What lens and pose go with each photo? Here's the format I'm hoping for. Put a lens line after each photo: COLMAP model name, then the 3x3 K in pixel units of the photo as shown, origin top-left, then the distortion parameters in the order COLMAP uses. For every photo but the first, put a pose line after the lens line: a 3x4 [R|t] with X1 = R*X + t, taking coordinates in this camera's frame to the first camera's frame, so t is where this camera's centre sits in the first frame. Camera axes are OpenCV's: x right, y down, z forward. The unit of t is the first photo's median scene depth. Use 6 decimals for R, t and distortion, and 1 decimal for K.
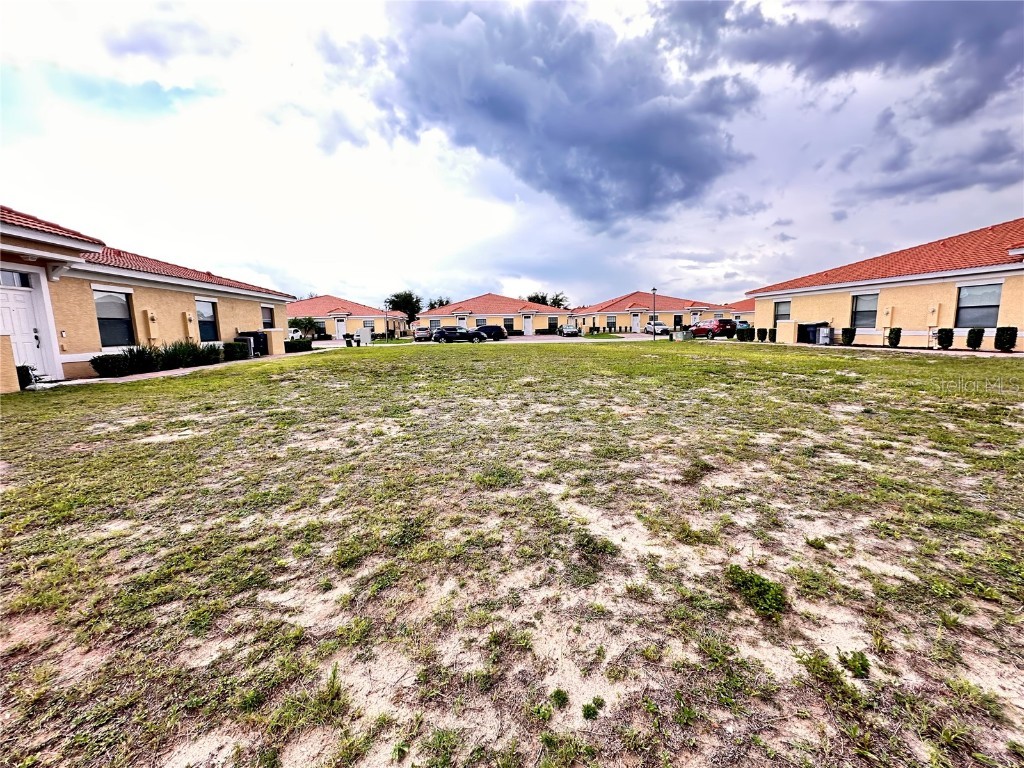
lens RADIAL K [[408.7, 0, 512.0], [0, 408.7, 384.0], [0, 0, 1]] dist [-0.002424, 0.000022]
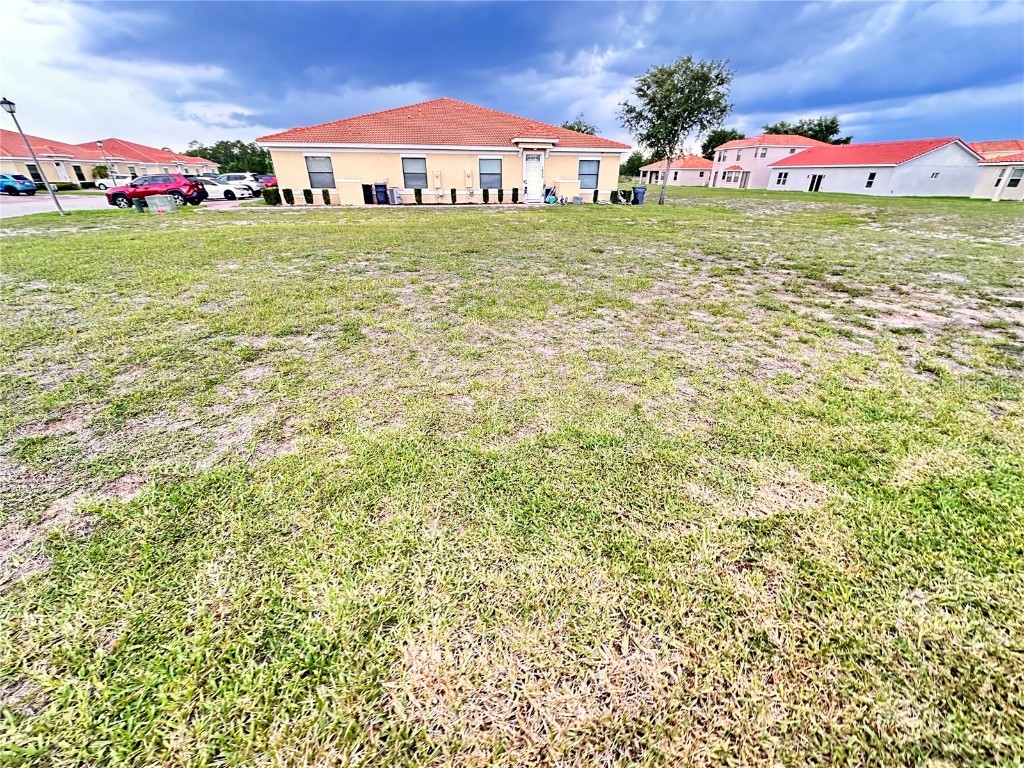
lens RADIAL K [[408.7, 0, 512.0], [0, 408.7, 384.0], [0, 0, 1]] dist [-0.002424, 0.000022]
pose [[-0.075017, -0.432621, 0.898450, -0.471084], [0.133596, 0.888506, 0.438987, -0.105745], [-0.988193, 0.152961, -0.008856, 0.748975]]
